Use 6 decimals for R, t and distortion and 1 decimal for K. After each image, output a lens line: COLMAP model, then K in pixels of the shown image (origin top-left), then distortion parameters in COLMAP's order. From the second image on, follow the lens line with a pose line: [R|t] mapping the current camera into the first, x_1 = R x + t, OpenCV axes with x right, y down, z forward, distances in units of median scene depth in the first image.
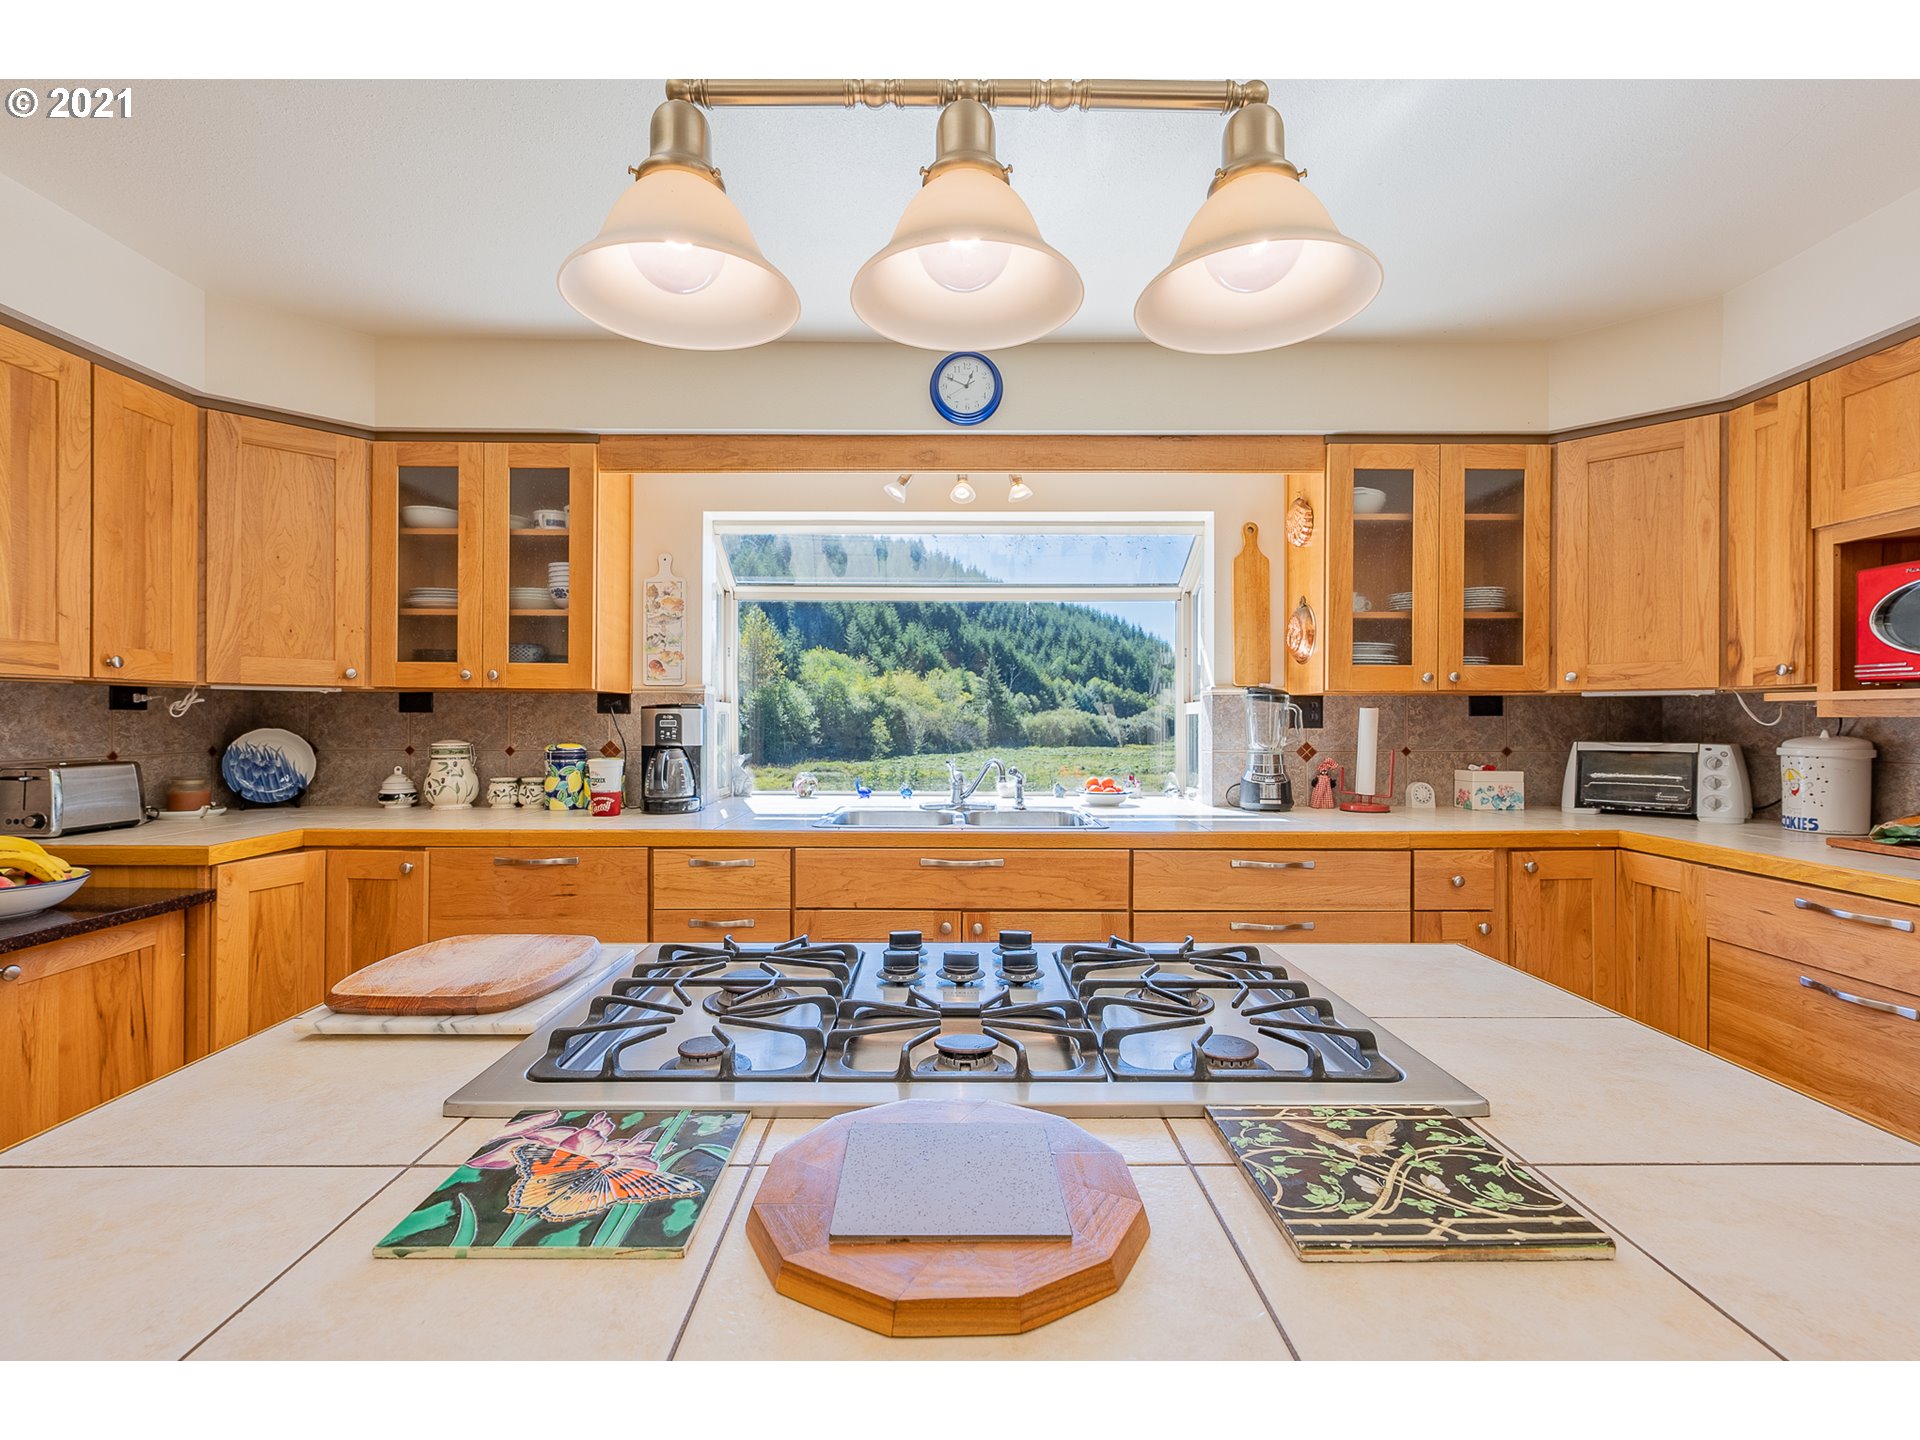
lens RADIAL K [[882.8, 0, 965.0], [0, 882.8, 714.1], [0, 0, 1]] dist [0.000364, 0.000216]
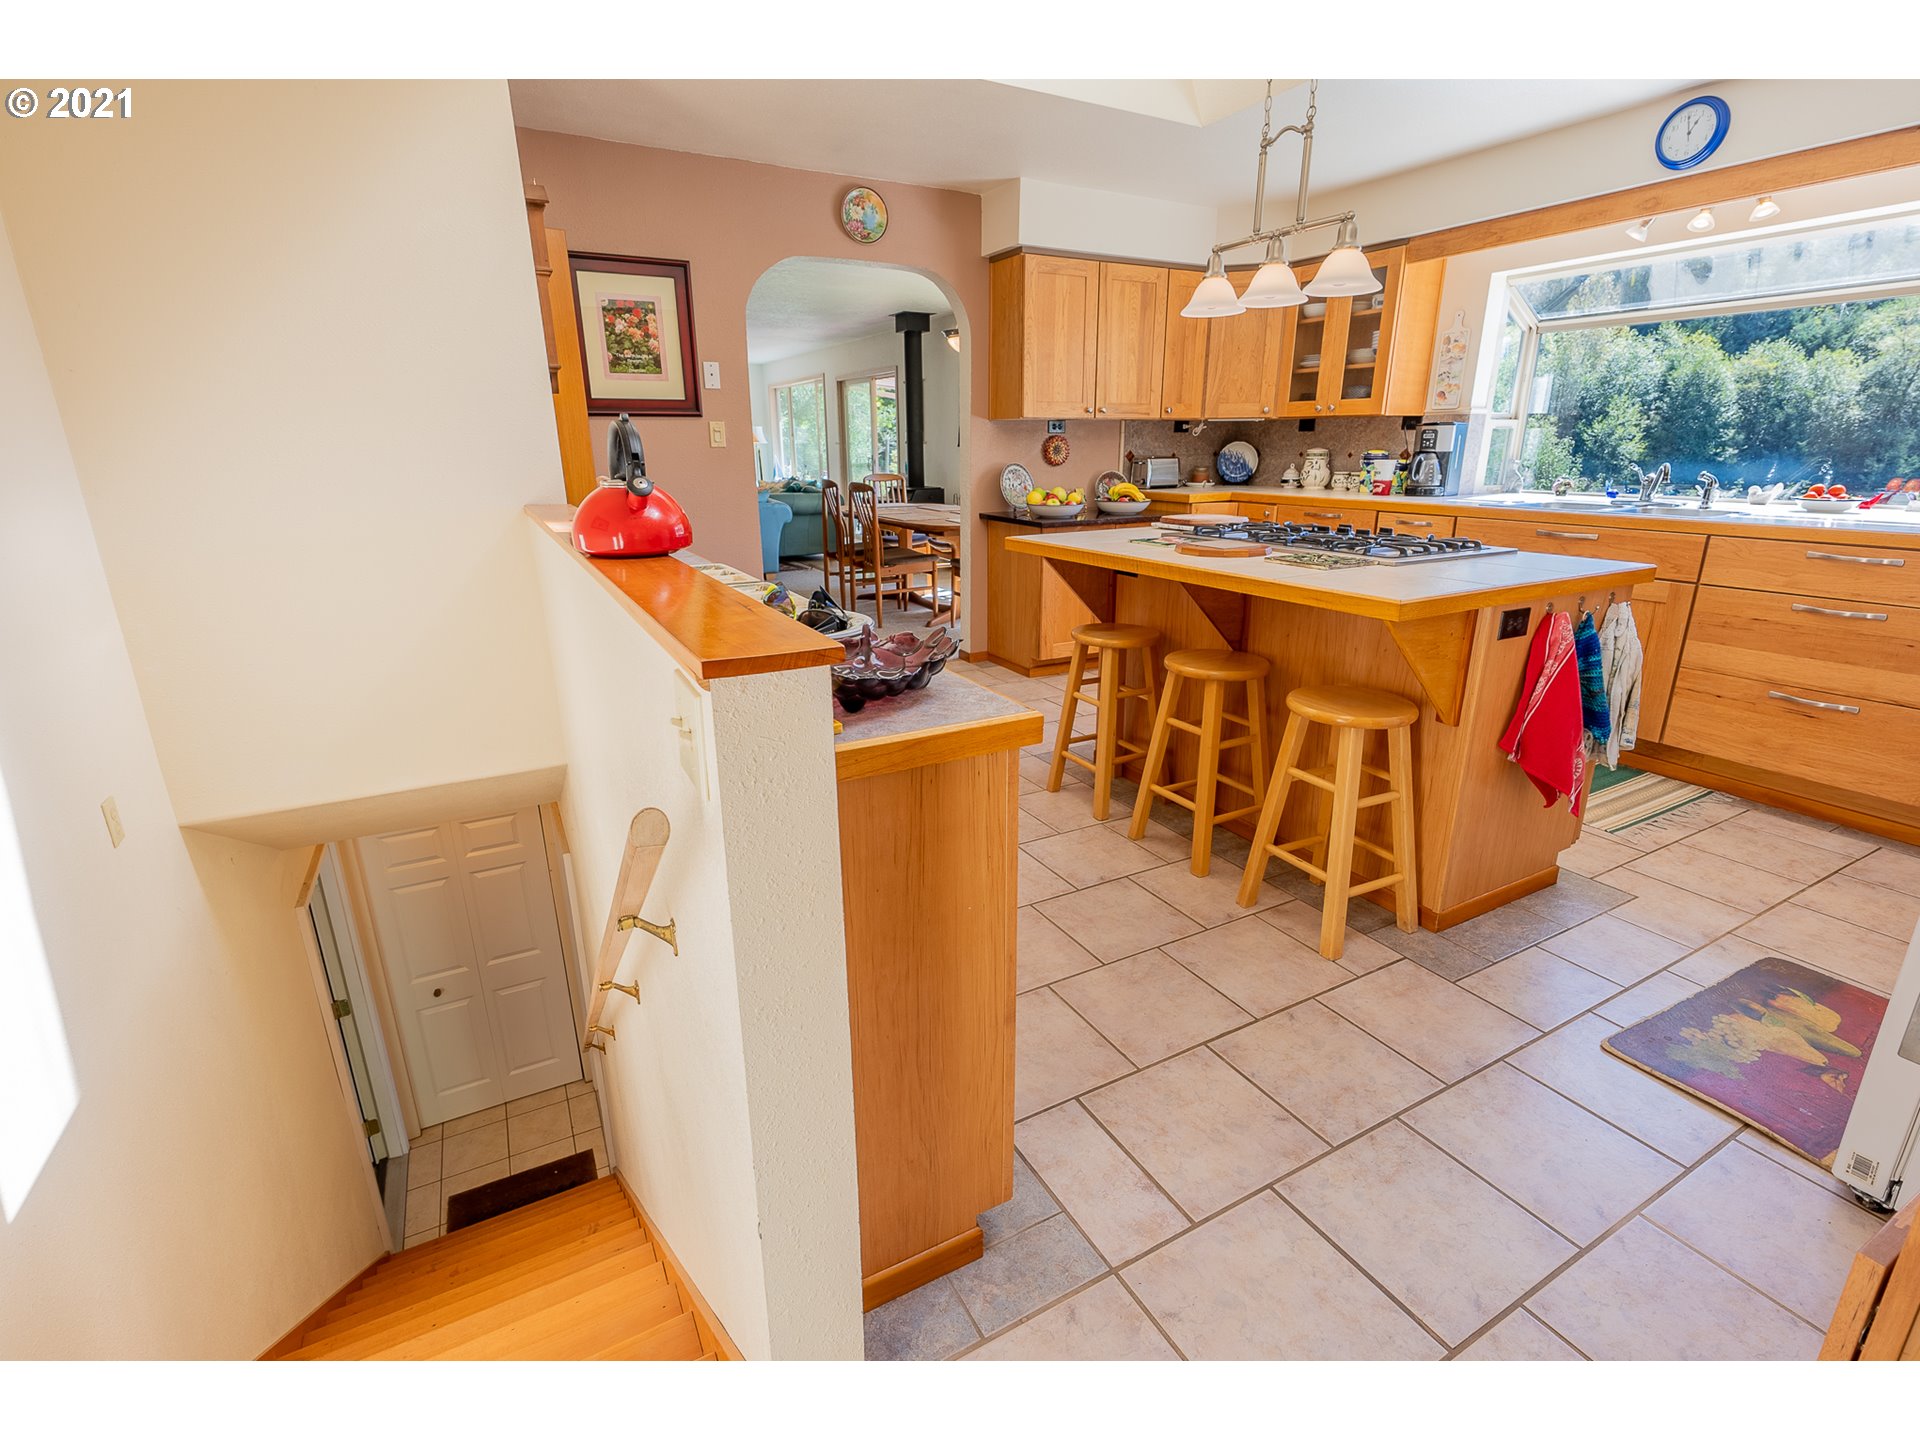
lens RADIAL K [[882.8, 0, 965.0], [0, 882.8, 714.1], [0, 0, 1]] dist [0.000364, 0.000216]
pose [[0.474085, 0.252349, -0.843542, 0.708280], [0.015178, 0.955564, 0.294392, 0.008614], [0.880348, -0.152370, 0.449189, -0.474022]]
